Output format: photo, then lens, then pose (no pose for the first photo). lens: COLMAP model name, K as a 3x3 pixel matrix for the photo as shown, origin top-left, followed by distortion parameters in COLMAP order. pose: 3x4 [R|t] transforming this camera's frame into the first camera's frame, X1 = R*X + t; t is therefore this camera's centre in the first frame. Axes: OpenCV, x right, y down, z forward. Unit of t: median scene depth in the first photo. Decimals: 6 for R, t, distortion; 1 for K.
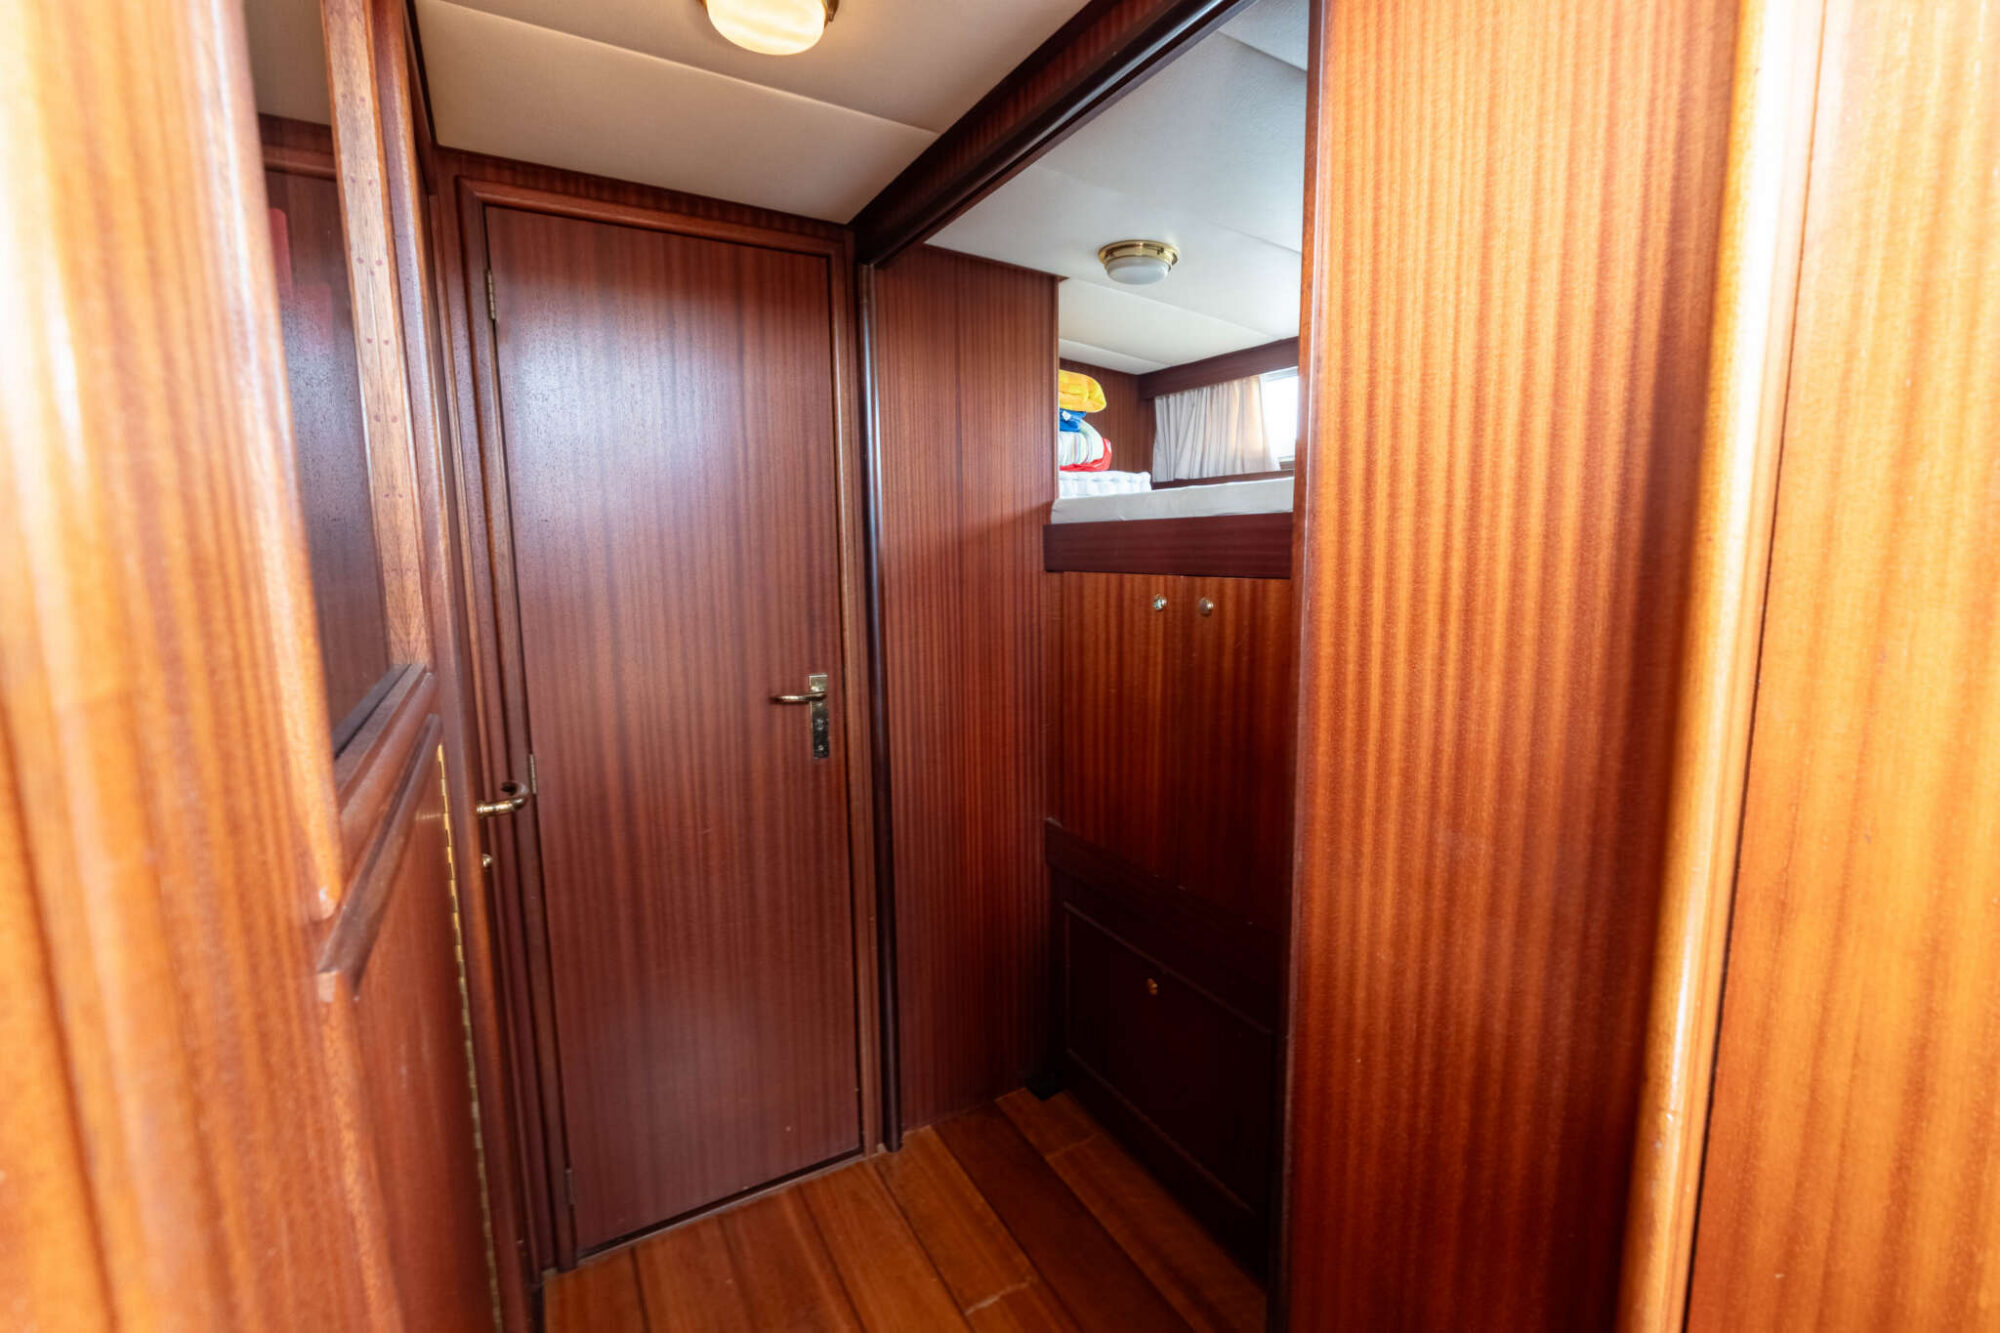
lens RADIAL K [[838.8, 0, 1001.0], [0, 838.8, 656.1], [0, 0, 1]] dist [-0.004862, -0.000521]
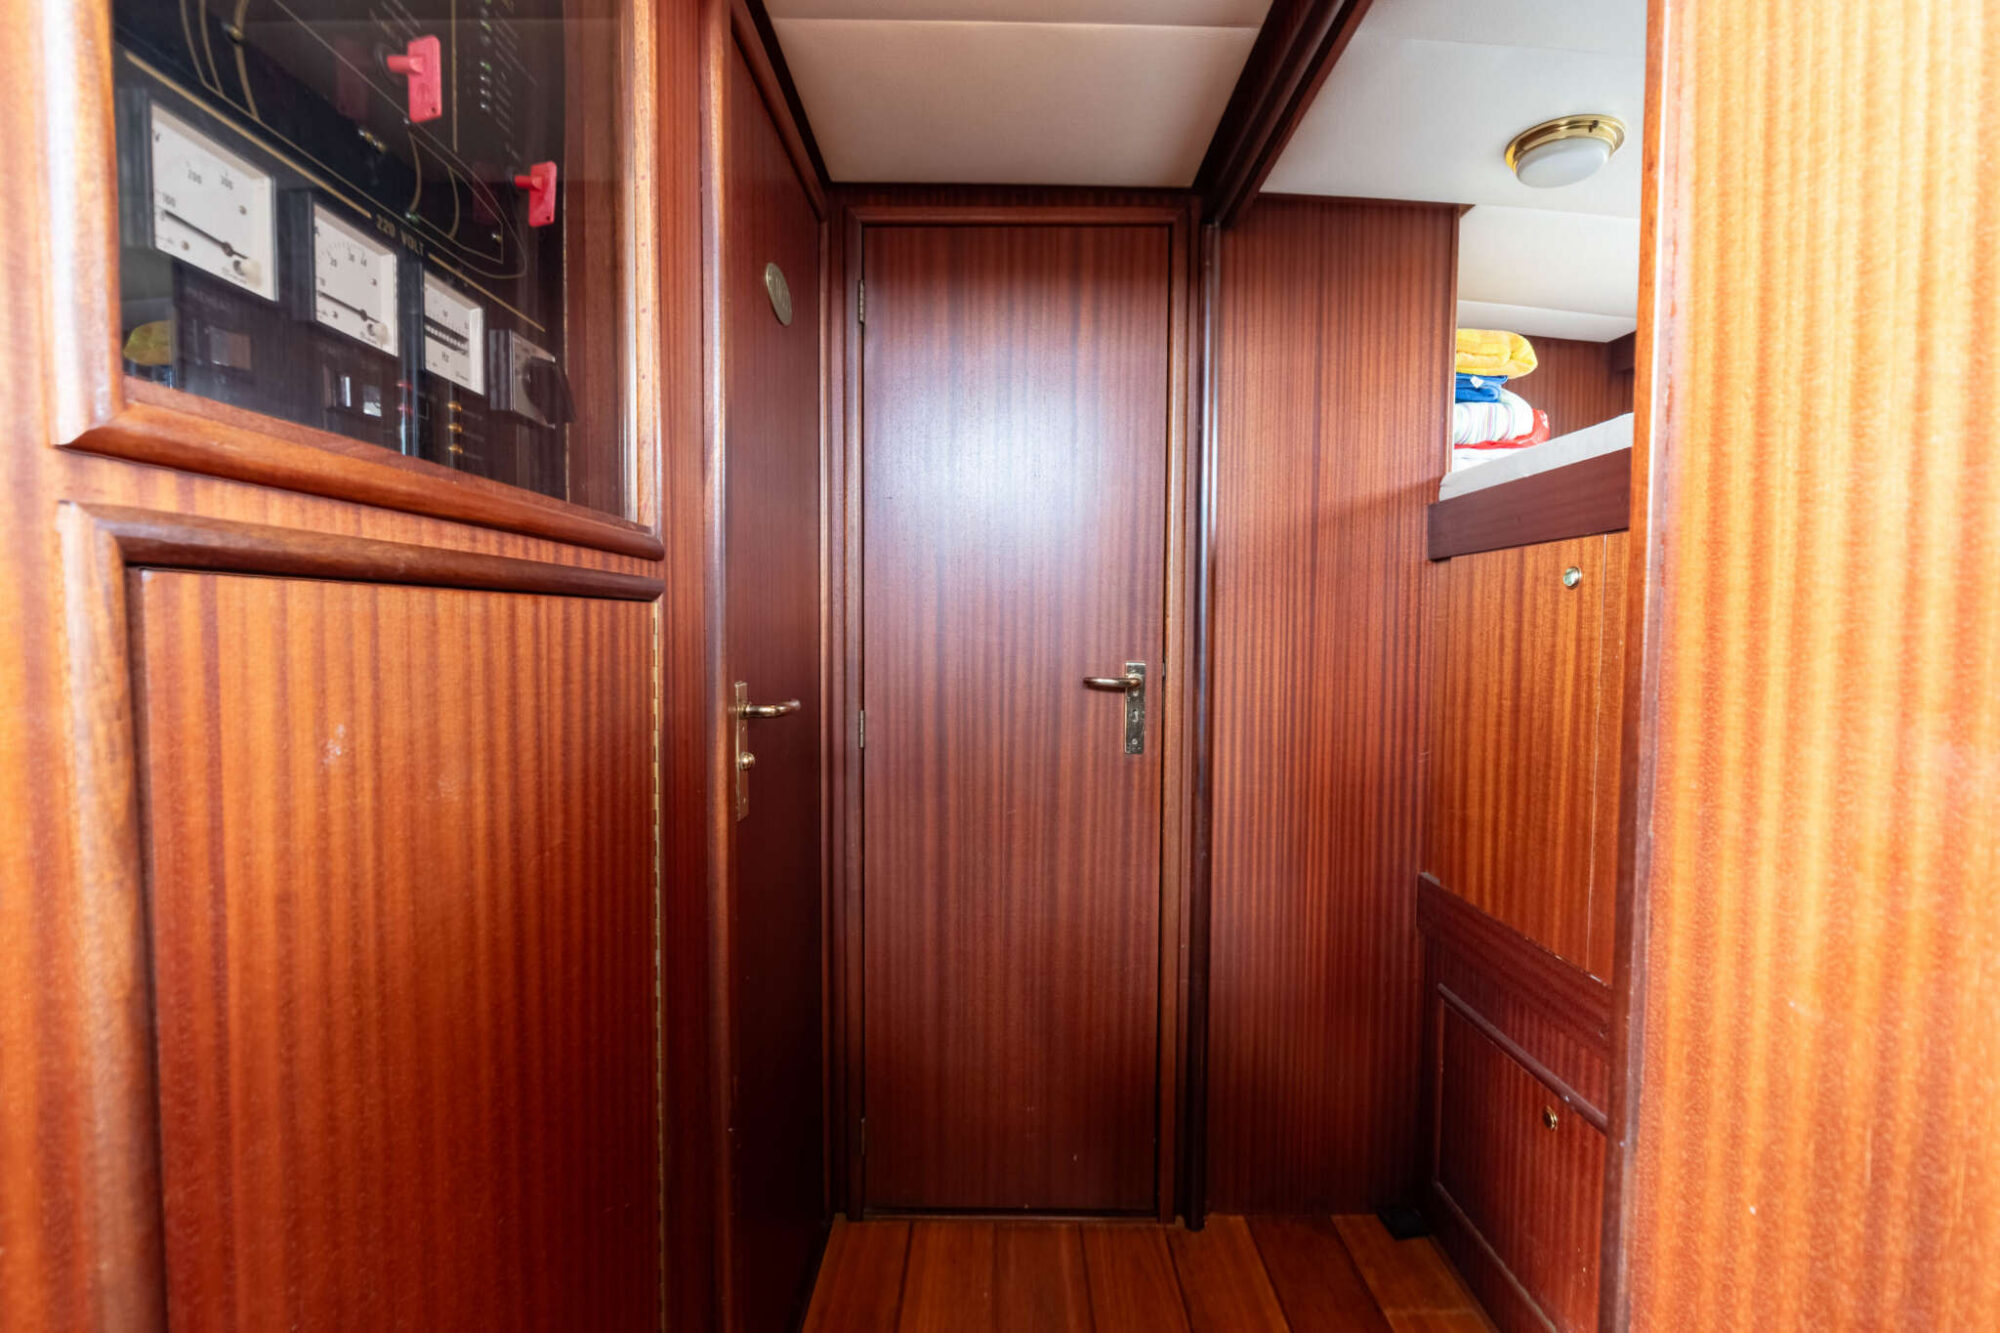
lens RADIAL K [[838.8, 0, 1001.9], [0, 838.8, 657.4], [0, 0, 1]] dist [-0.004862, -0.000521]
pose [[0.867993, 0.038201, -0.495105, 0.113486], [-0.081154, 0.994544, -0.065539, 0.089609], [0.489900, 0.097067, 0.866358, 0.117524]]
